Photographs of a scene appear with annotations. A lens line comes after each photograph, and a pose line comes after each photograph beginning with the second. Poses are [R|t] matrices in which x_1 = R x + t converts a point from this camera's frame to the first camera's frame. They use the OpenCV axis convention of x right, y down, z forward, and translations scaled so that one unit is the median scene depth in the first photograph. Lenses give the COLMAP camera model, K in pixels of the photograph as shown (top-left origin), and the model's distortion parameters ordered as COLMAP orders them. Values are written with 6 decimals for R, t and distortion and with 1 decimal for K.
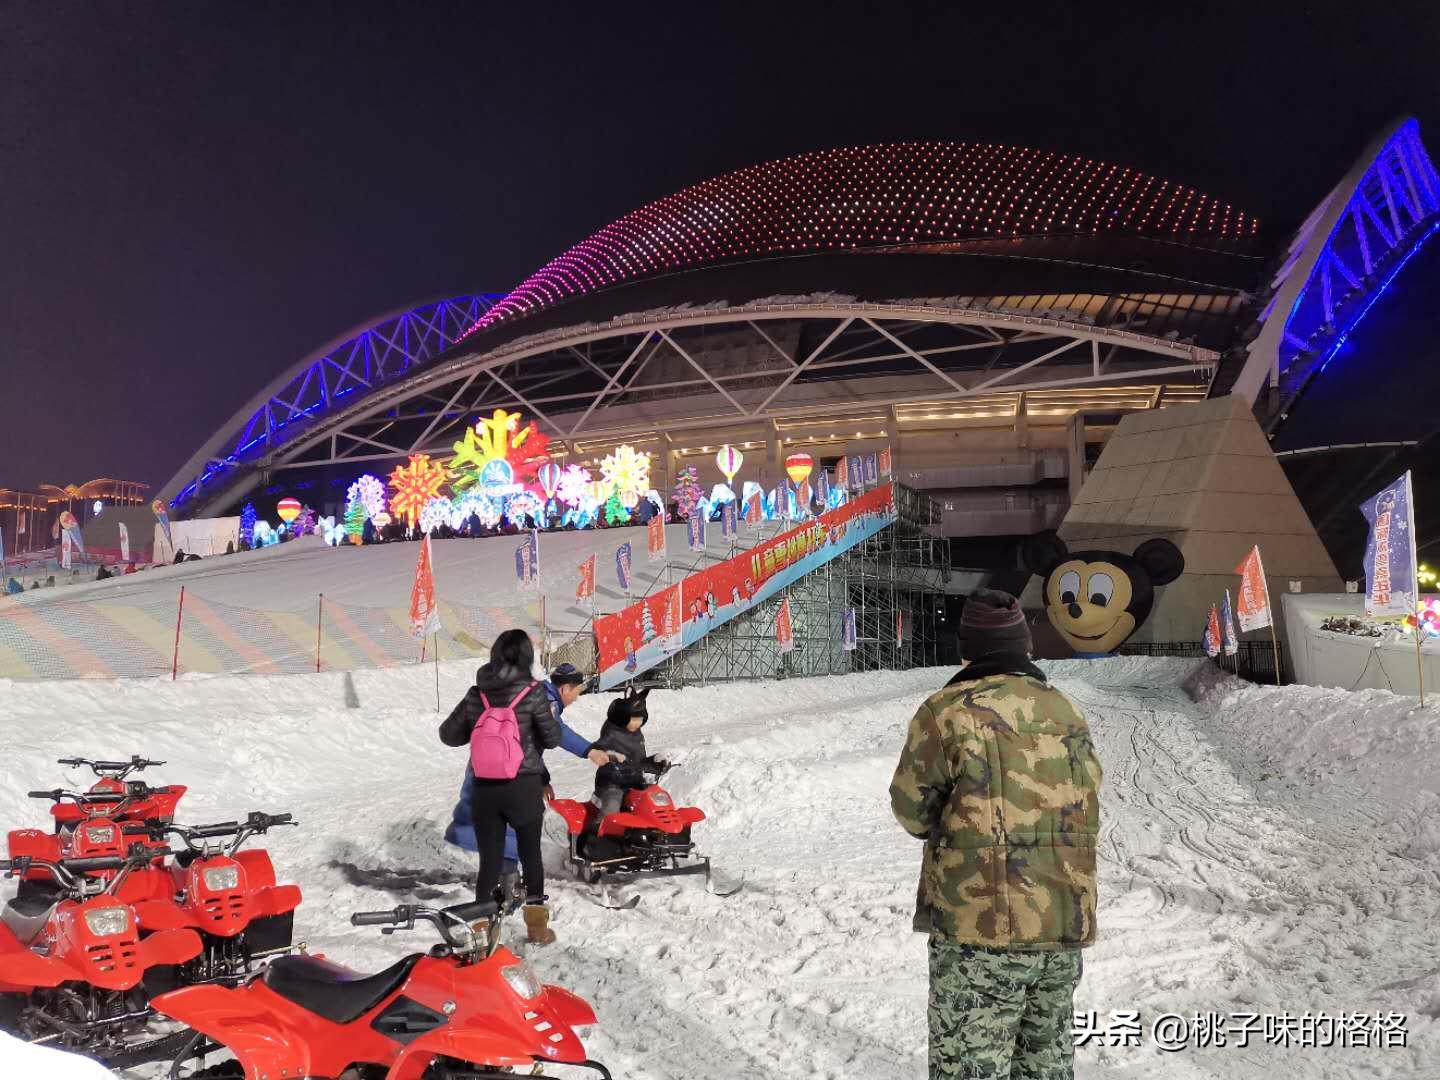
lens RADIAL K [[1124.9, 0, 717.8], [0, 1124.9, 543.3], [0, 0, 1]] dist [0.052146, -0.013396]
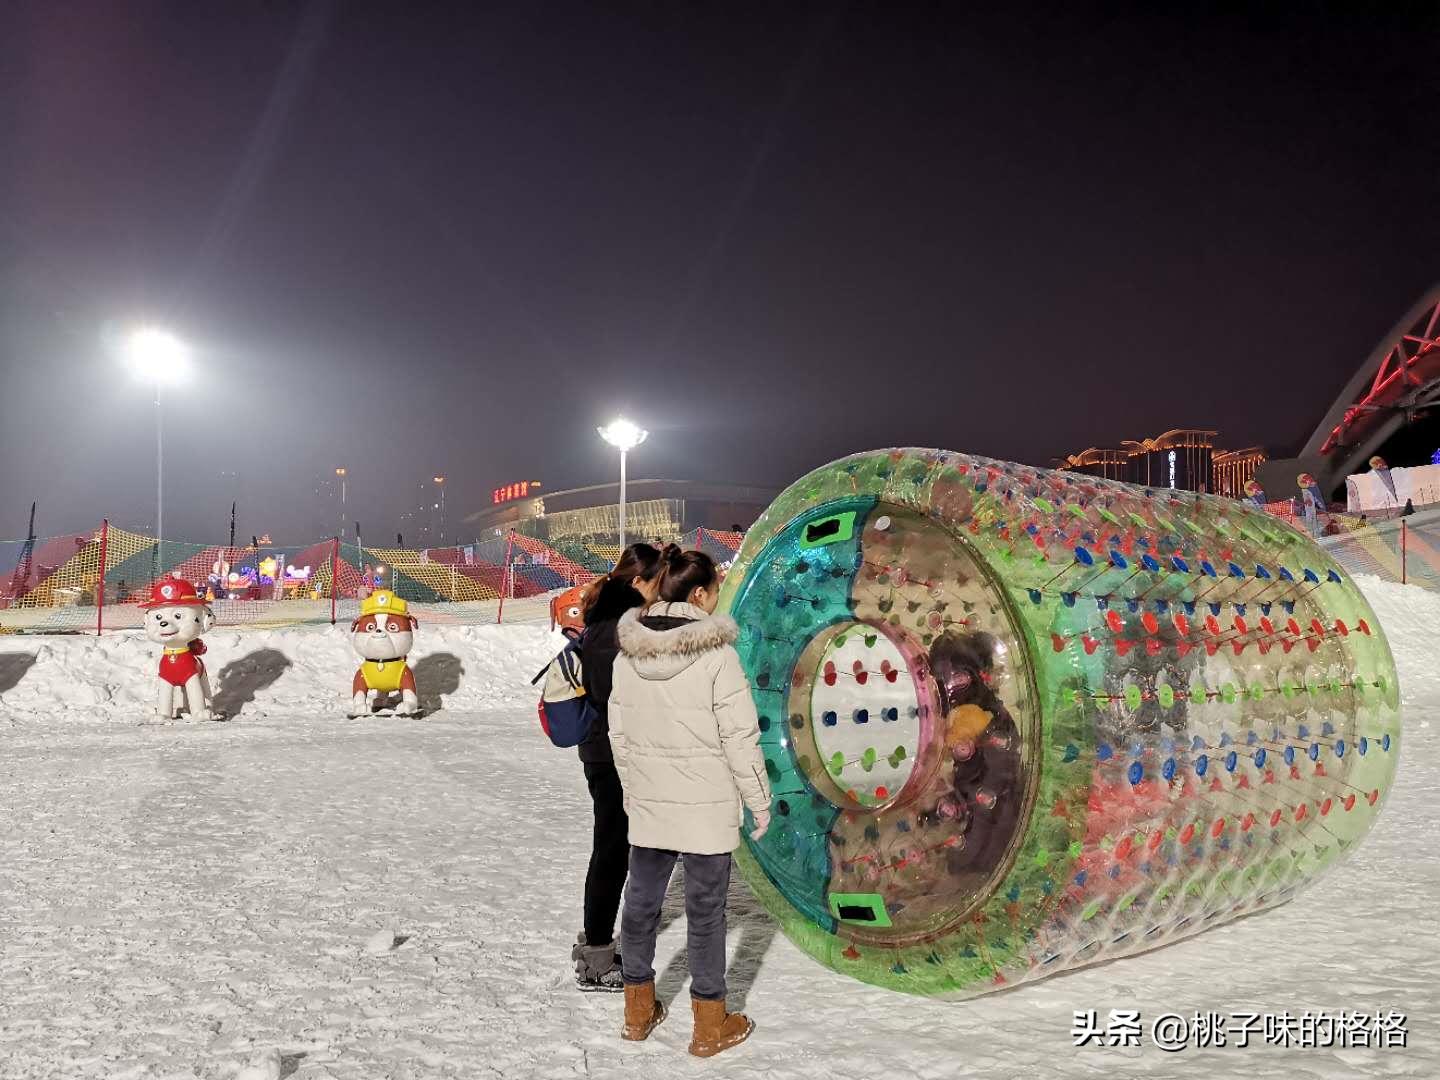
lens RADIAL K [[1124.9, 0, 717.5], [0, 1124.9, 534.0], [0, 0, 1]] dist [0.052146, -0.013396]
pose [[0.647198, -0.034087, -0.761560, -0.049707], [0.068145, 0.997587, 0.013260, -0.017036], [0.759270, -0.060478, 0.647959, -0.171627]]
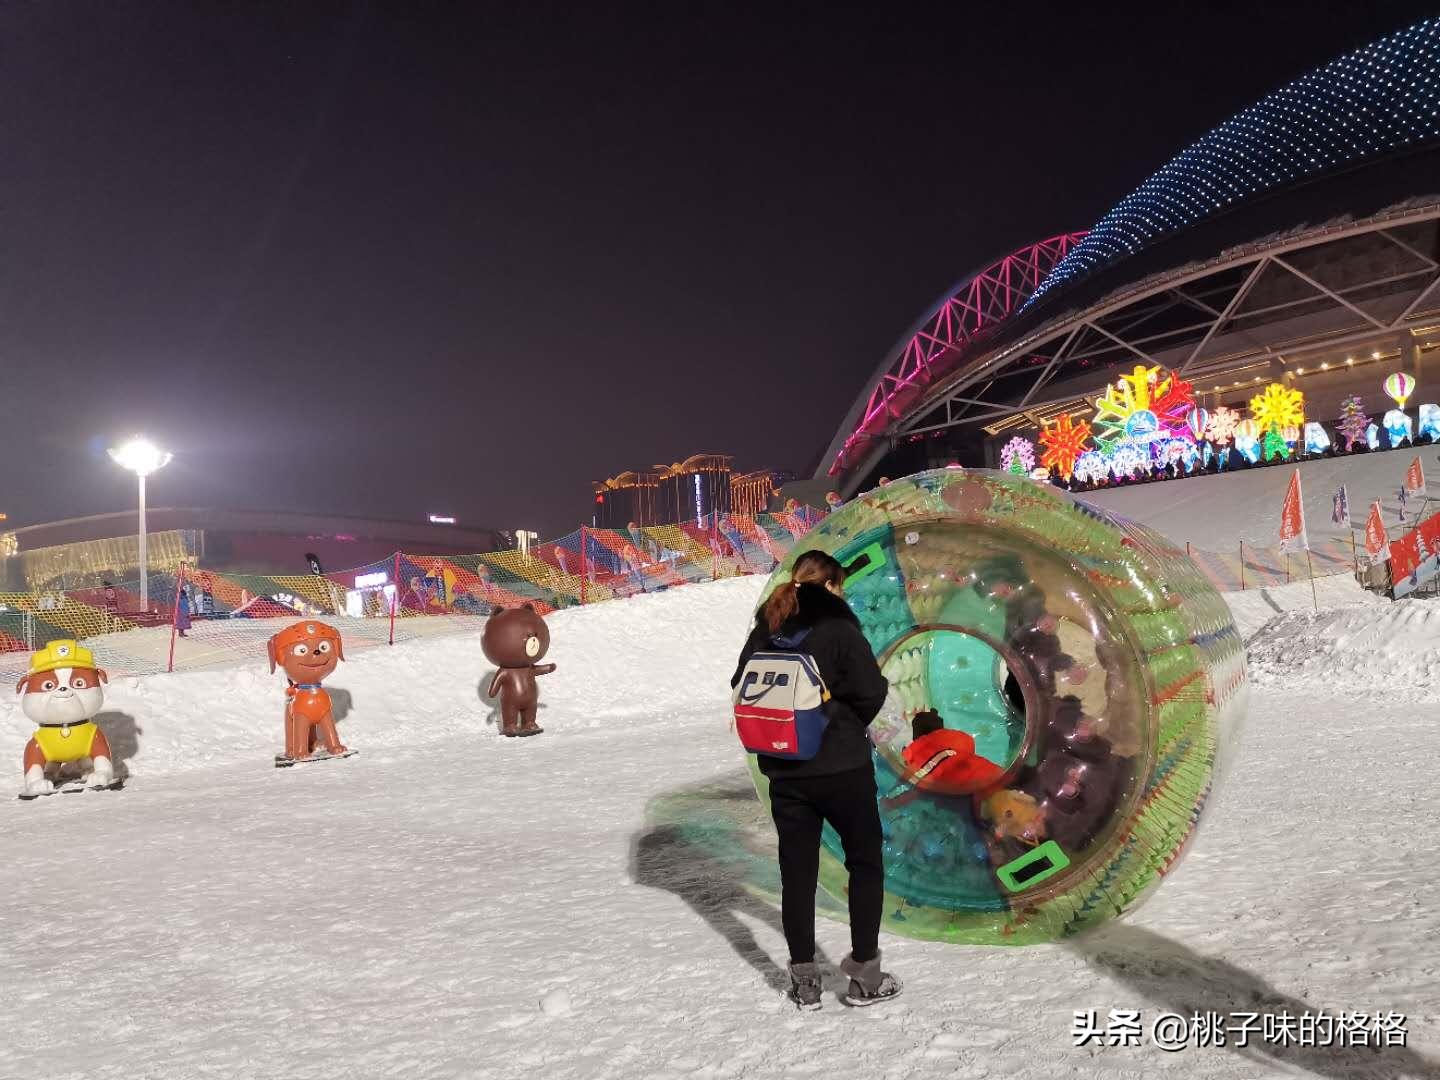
lens RADIAL K [[1124.9, 0, 725.7], [0, 1124.9, 541.4], [0, 0, 1]] dist [0.052146, -0.013396]
pose [[0.894413, -0.069398, -0.441826, -0.073004], [0.093039, 0.995147, 0.032034, -0.018516], [0.437458, -0.069759, 0.896529, -0.188494]]
